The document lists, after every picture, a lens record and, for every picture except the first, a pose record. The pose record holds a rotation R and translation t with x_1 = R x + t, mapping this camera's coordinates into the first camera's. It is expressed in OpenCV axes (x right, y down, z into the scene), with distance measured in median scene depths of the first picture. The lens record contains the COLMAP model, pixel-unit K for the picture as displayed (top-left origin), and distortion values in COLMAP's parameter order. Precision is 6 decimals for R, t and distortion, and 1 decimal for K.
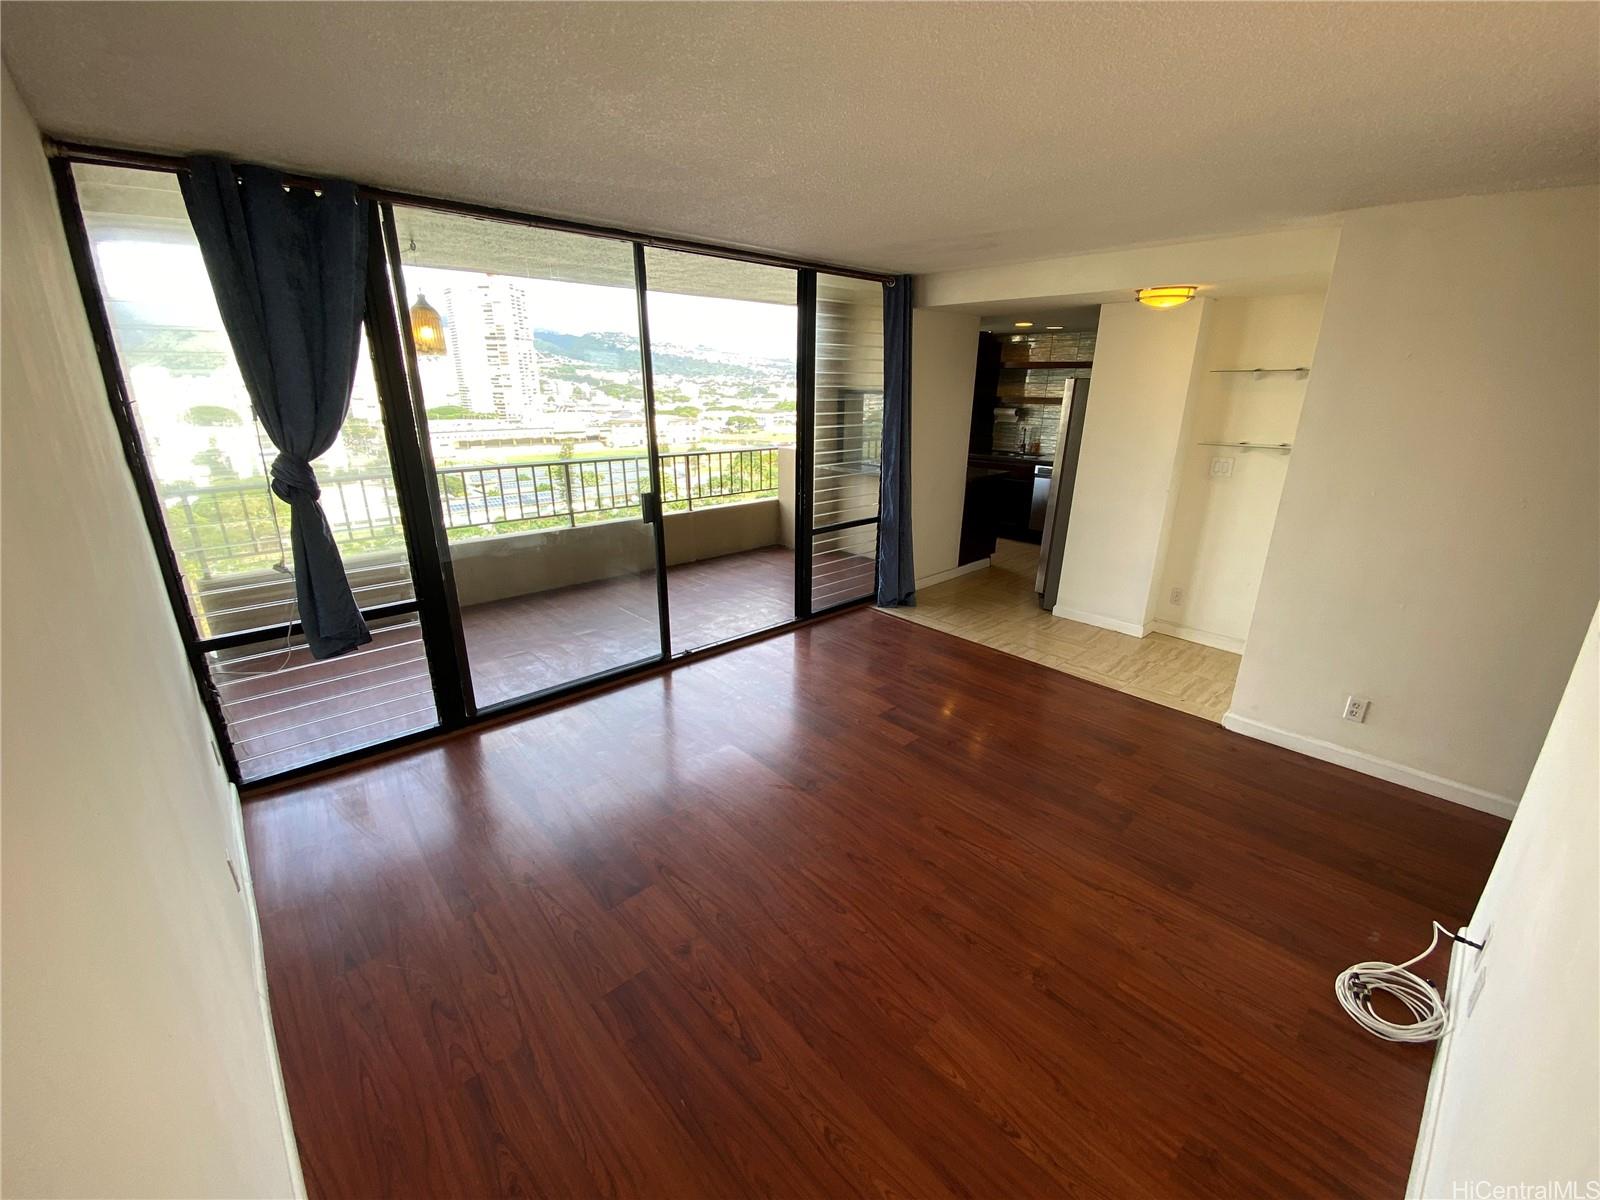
lens RADIAL K [[648.3, 0, 797.7], [0, 648.3, 604.1], [0, 0, 1]] dist [0.020527, -0.019012]
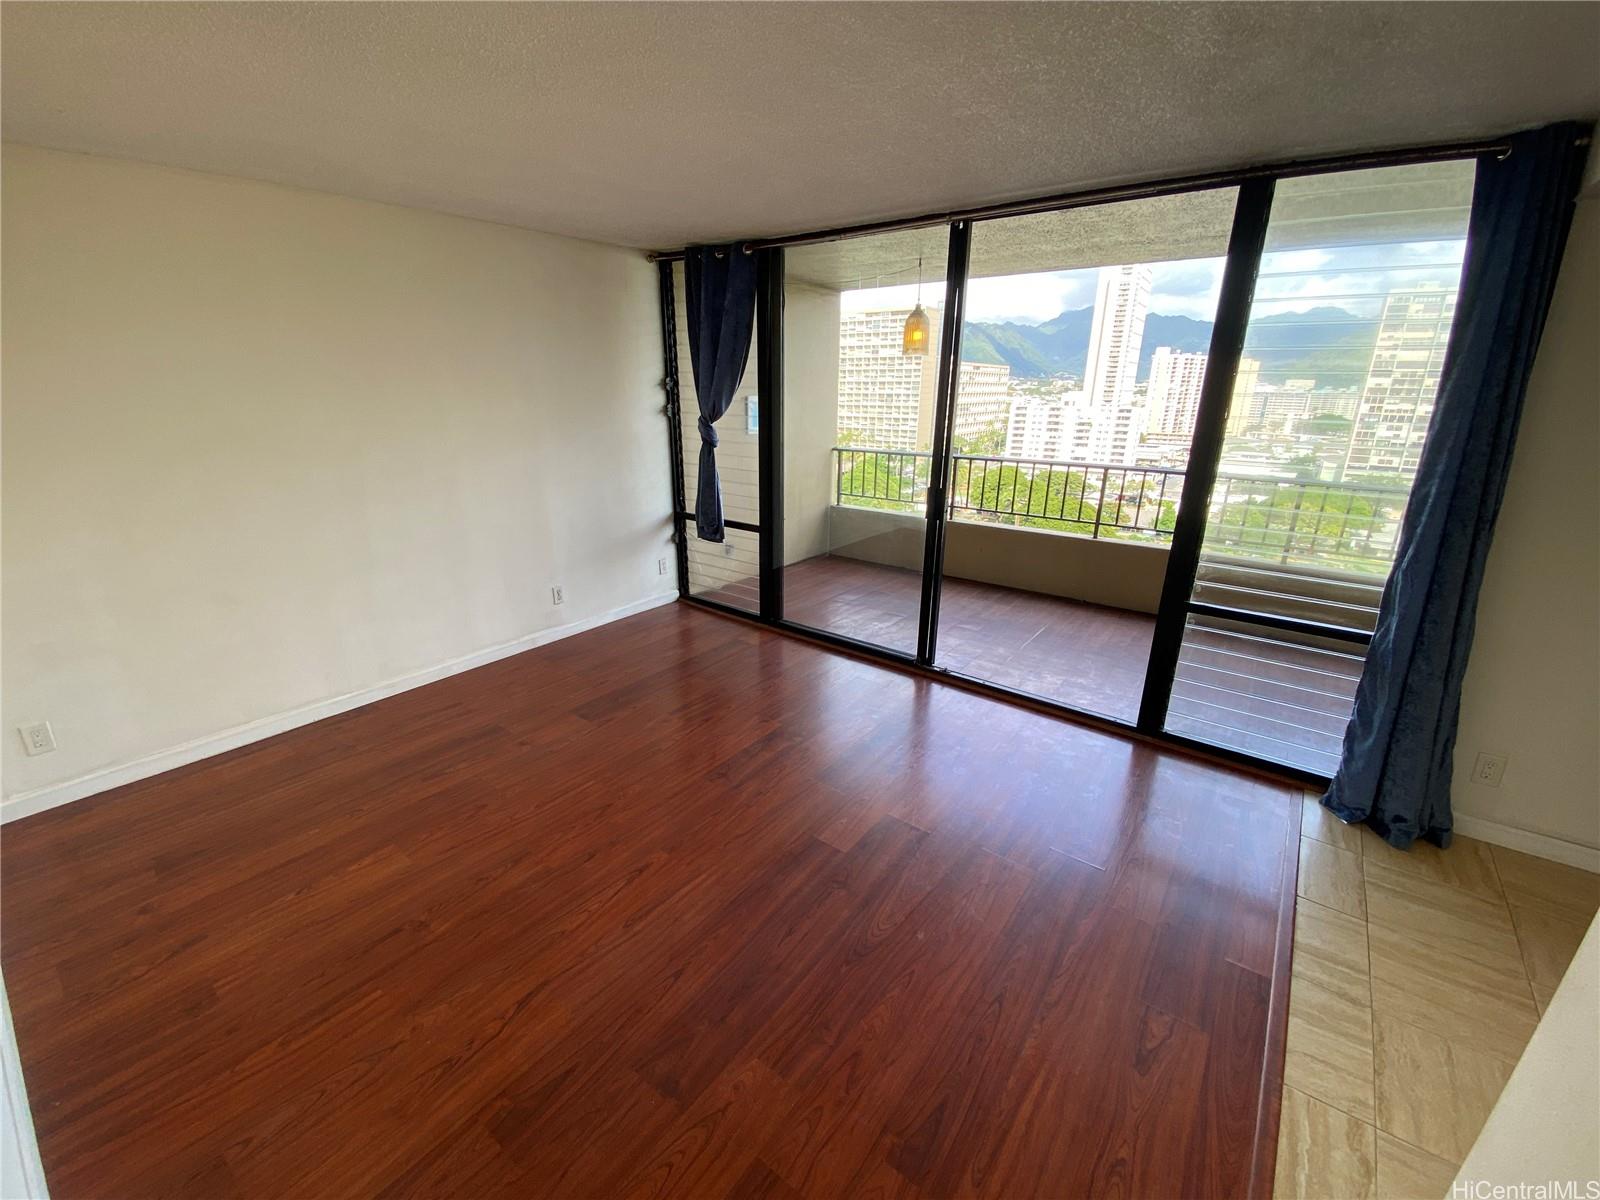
lens RADIAL K [[648.3, 0, 794.9], [0, 648.3, 602.6], [0, 0, 1]] dist [0.020527, -0.019012]
pose [[0.175837, 0.305926, -0.935676, 0.638465], [-0.325739, 0.915024, 0.237959, -0.167469], [0.928965, 0.262944, 0.260547, 0.570450]]
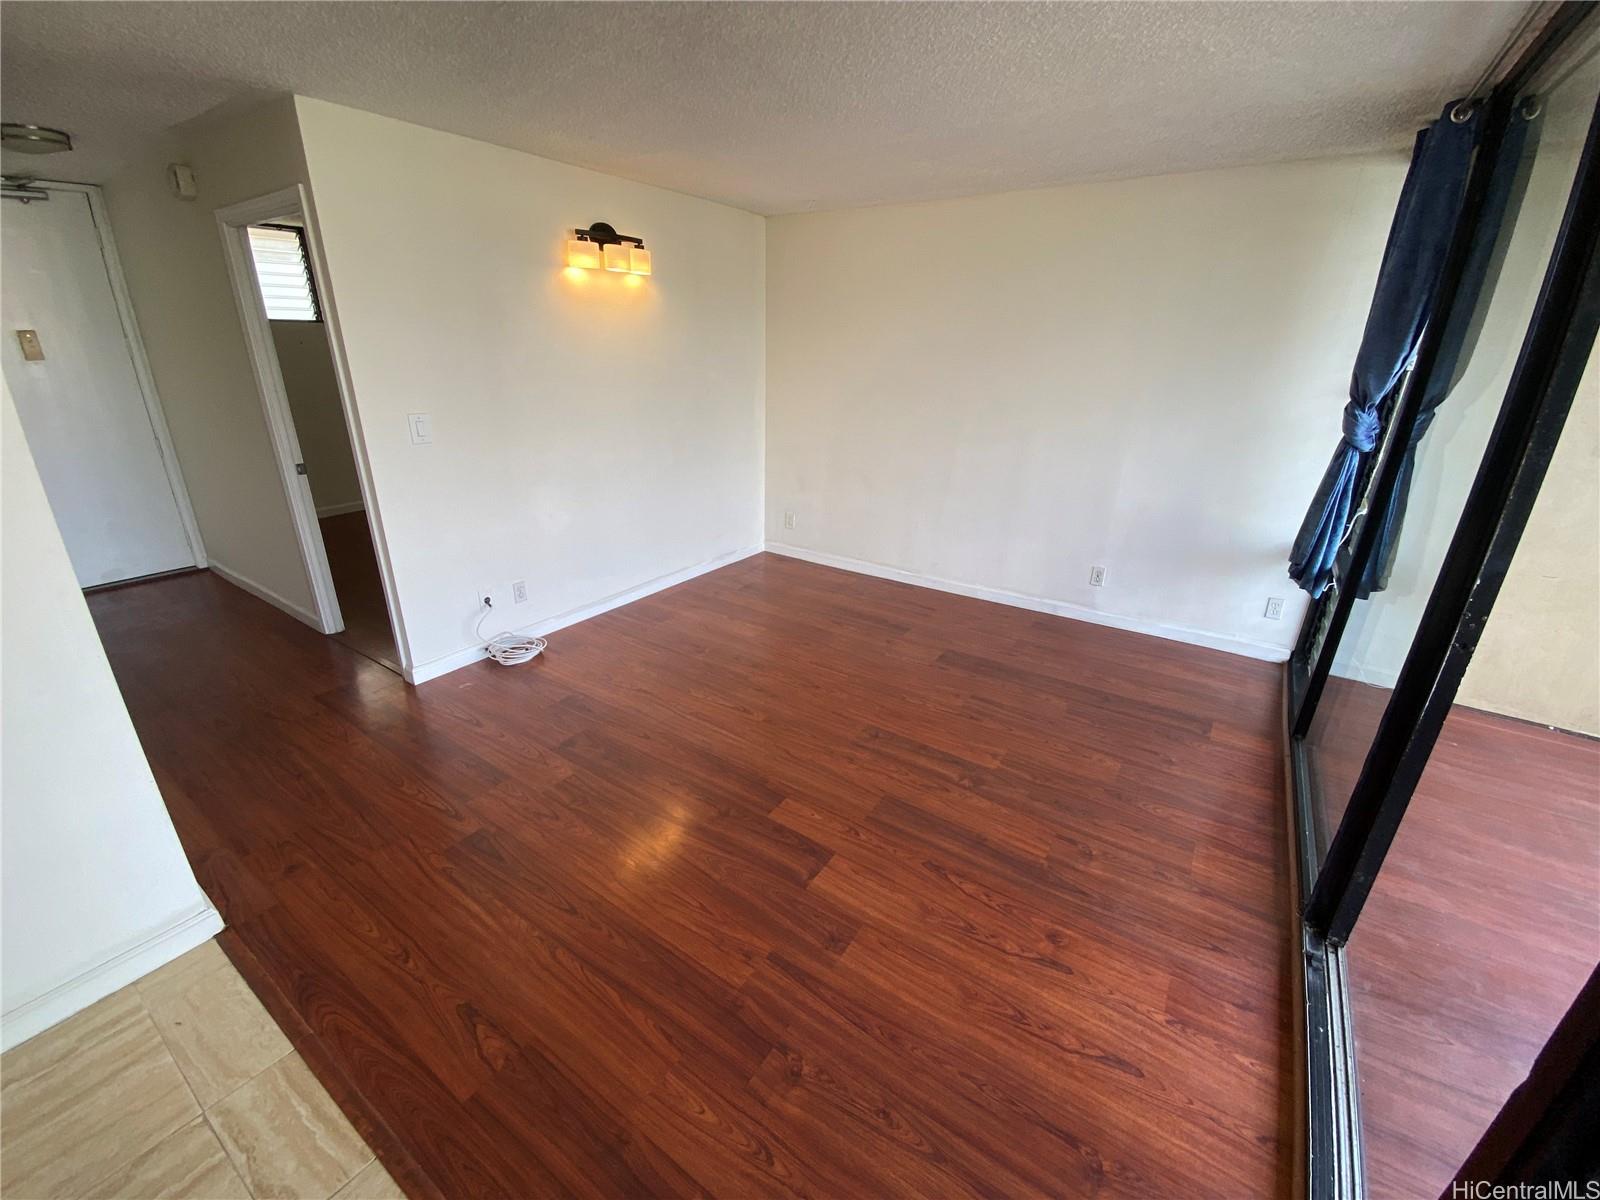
lens RADIAL K [[648.3, 0, 792.6], [0, 648.3, 588.1], [0, 0, 1]] dist [0.020527, -0.019012]
pose [[-0.972556, 0.052720, -0.226617, 0.257315], [-0.102272, 0.777985, 0.619903, -0.358109], [0.208986, 0.626067, -0.751242, 1.147391]]
